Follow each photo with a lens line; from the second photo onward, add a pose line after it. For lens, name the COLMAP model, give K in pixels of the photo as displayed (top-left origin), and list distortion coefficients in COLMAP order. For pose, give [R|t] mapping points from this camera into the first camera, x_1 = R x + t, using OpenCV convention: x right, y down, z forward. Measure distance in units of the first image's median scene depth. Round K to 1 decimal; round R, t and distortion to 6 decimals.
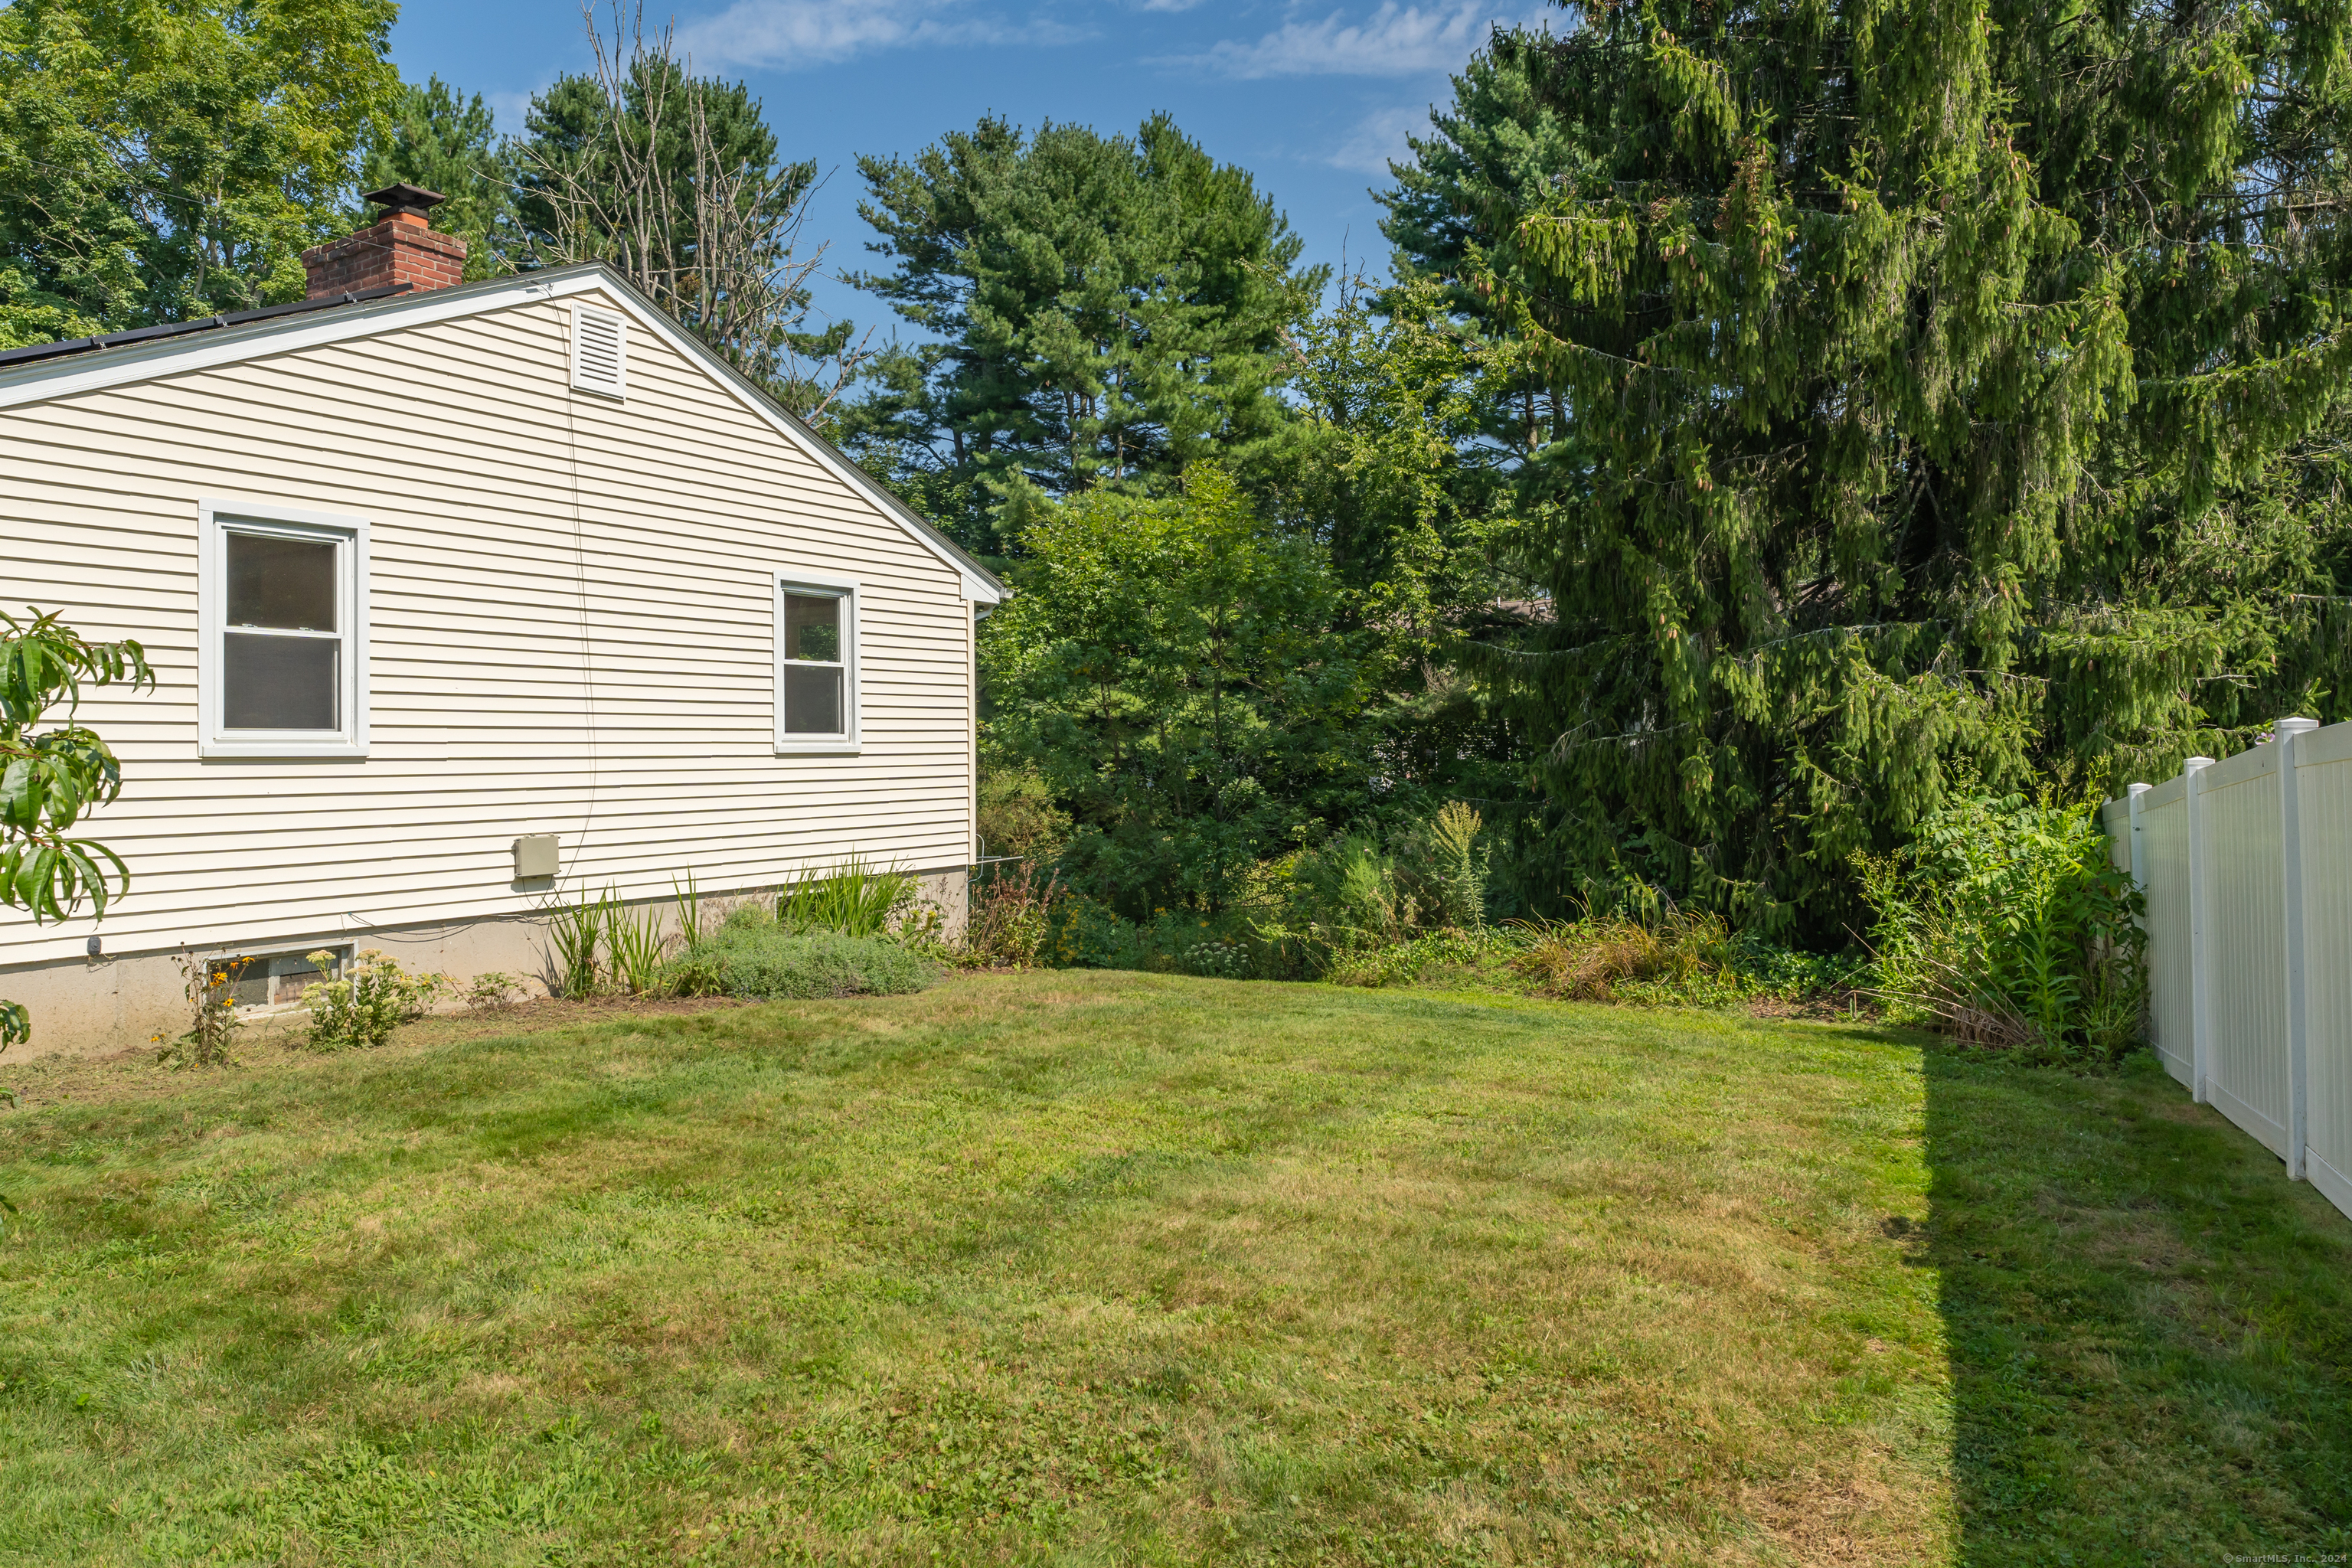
lens RADIAL K [[1490.0, 0, 1187.9], [0, 1490.0, 766.7], [0, 0, 1]] dist [-0.002432, 0.000353]
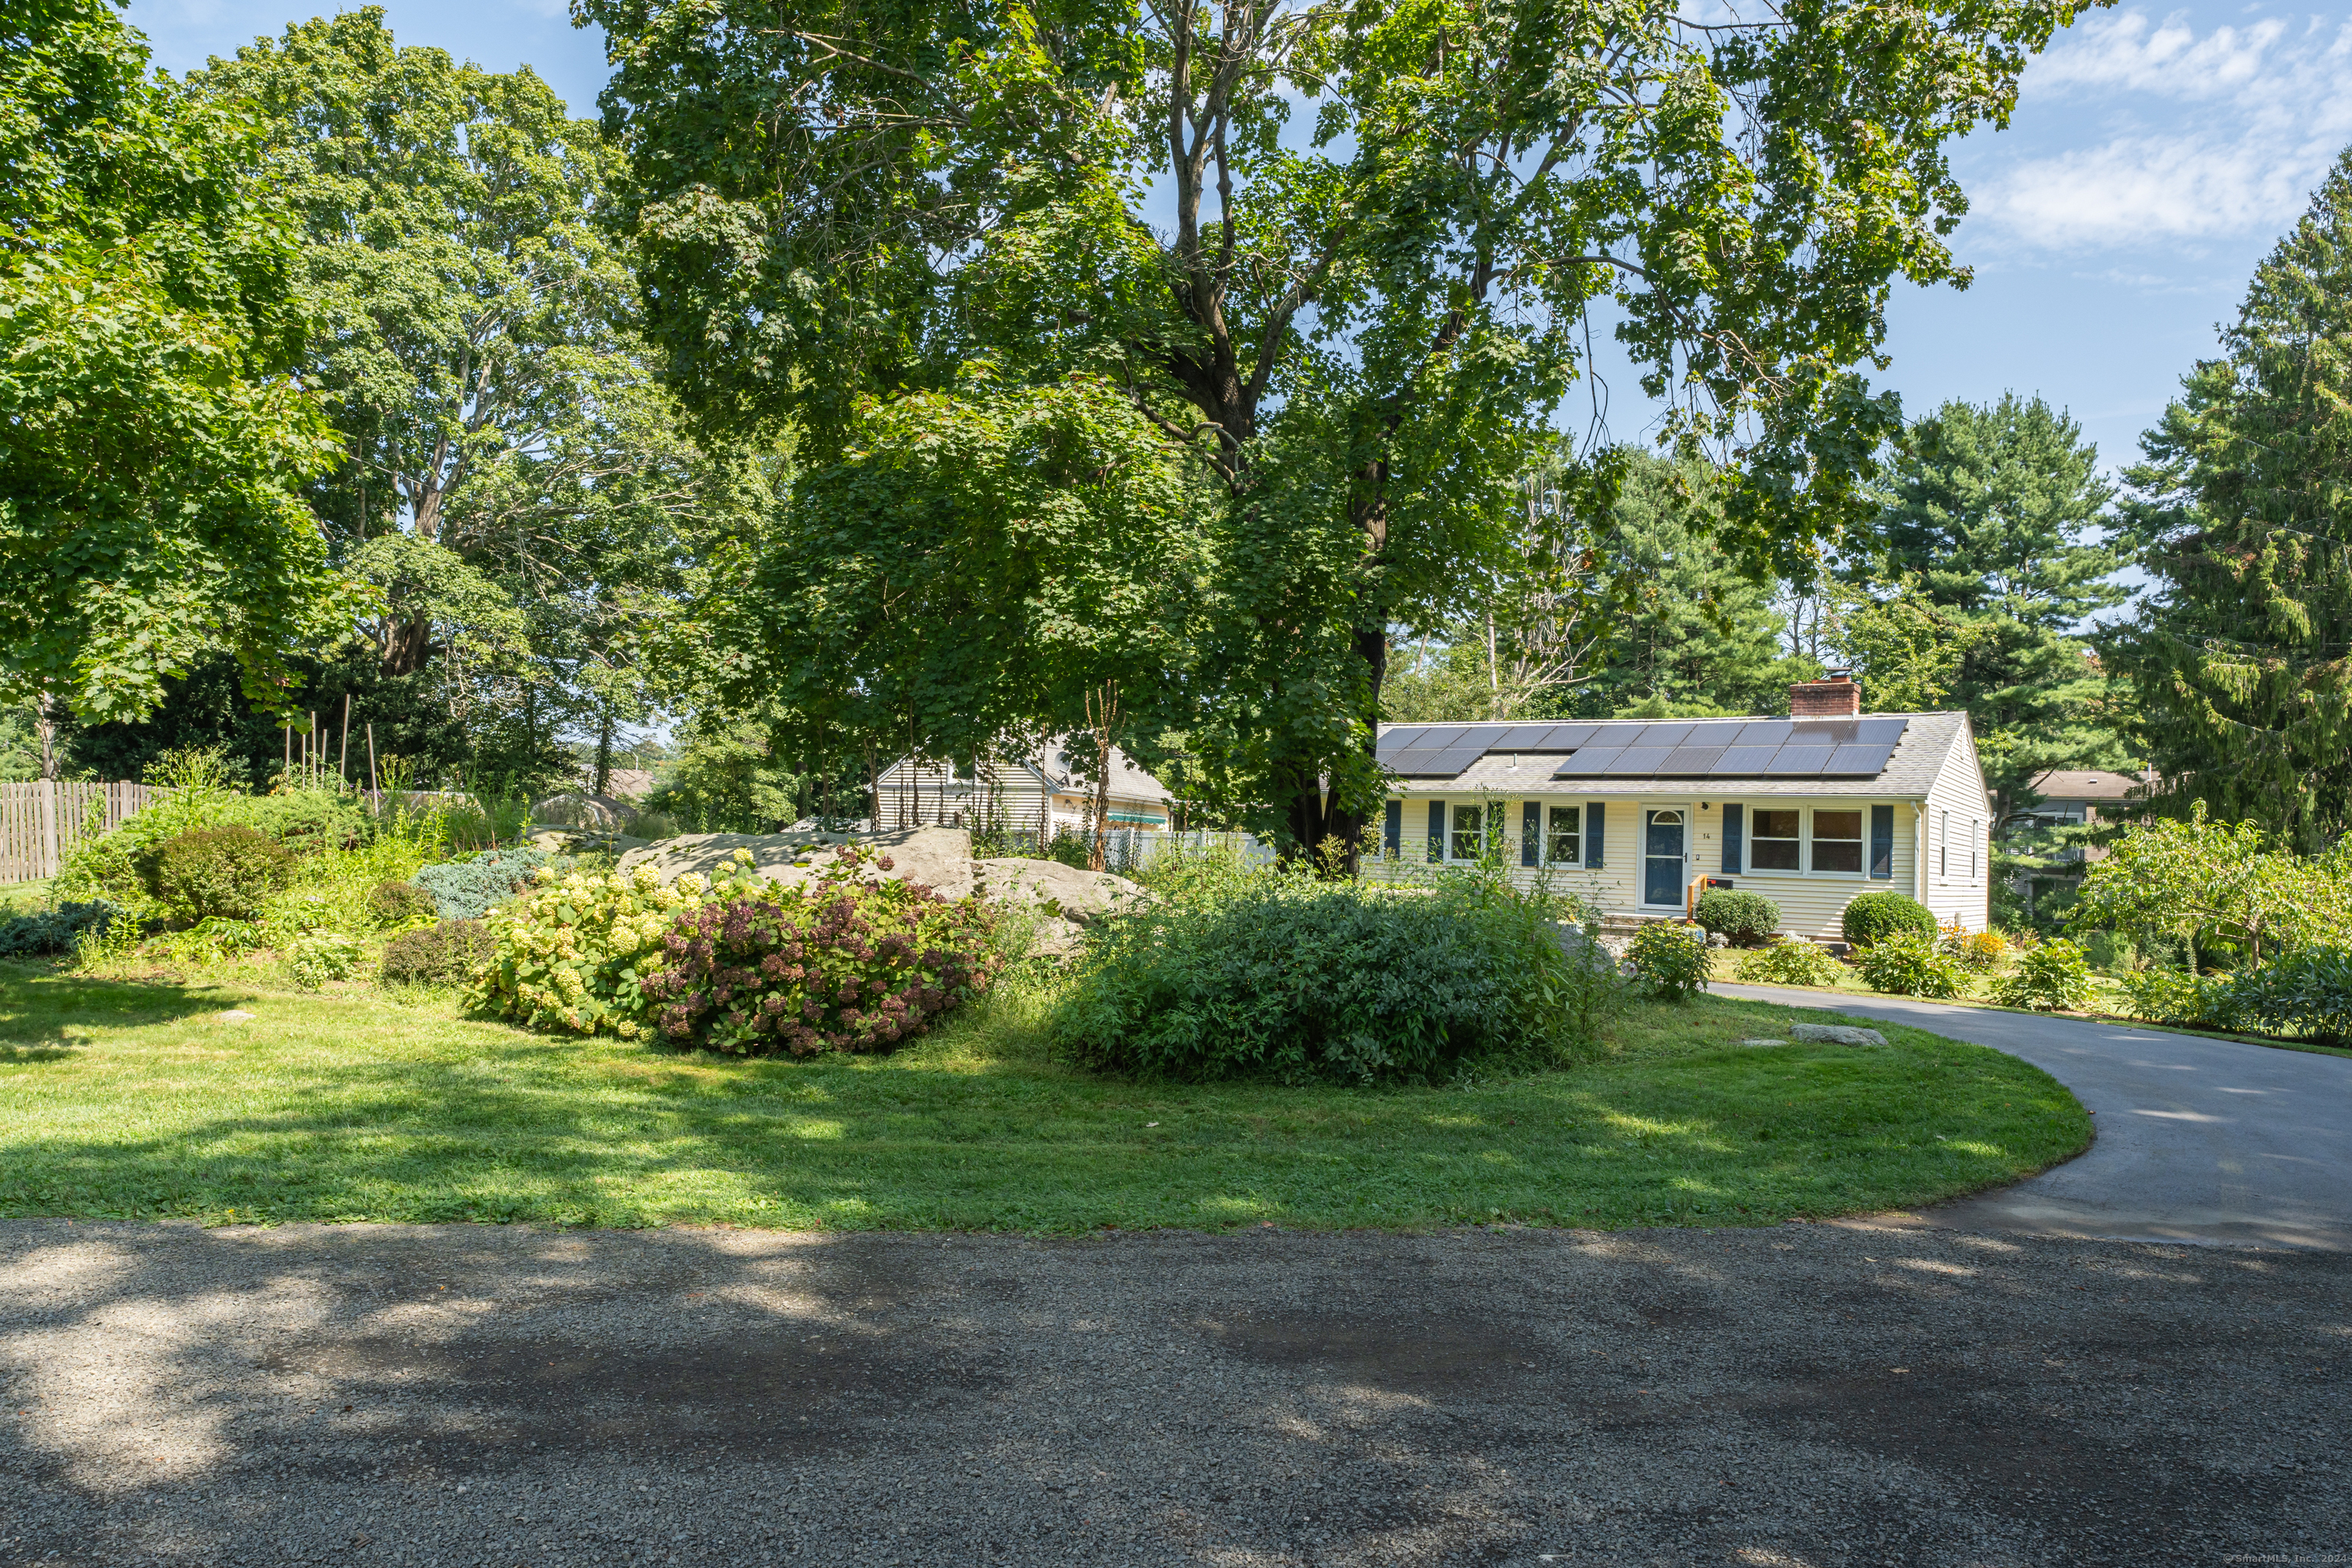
lens RADIAL K [[1561.1, 0, 1172.9], [0, 1561.1, 788.0], [0, 0, 1]] dist [0.003607, 0.001945]
pose [[0.998802, 0.044780, -0.019738, -0.514401], [-0.045720, 0.997698, -0.050082, 0.004152], [0.017450, 0.050925, 0.998550, -0.553642]]
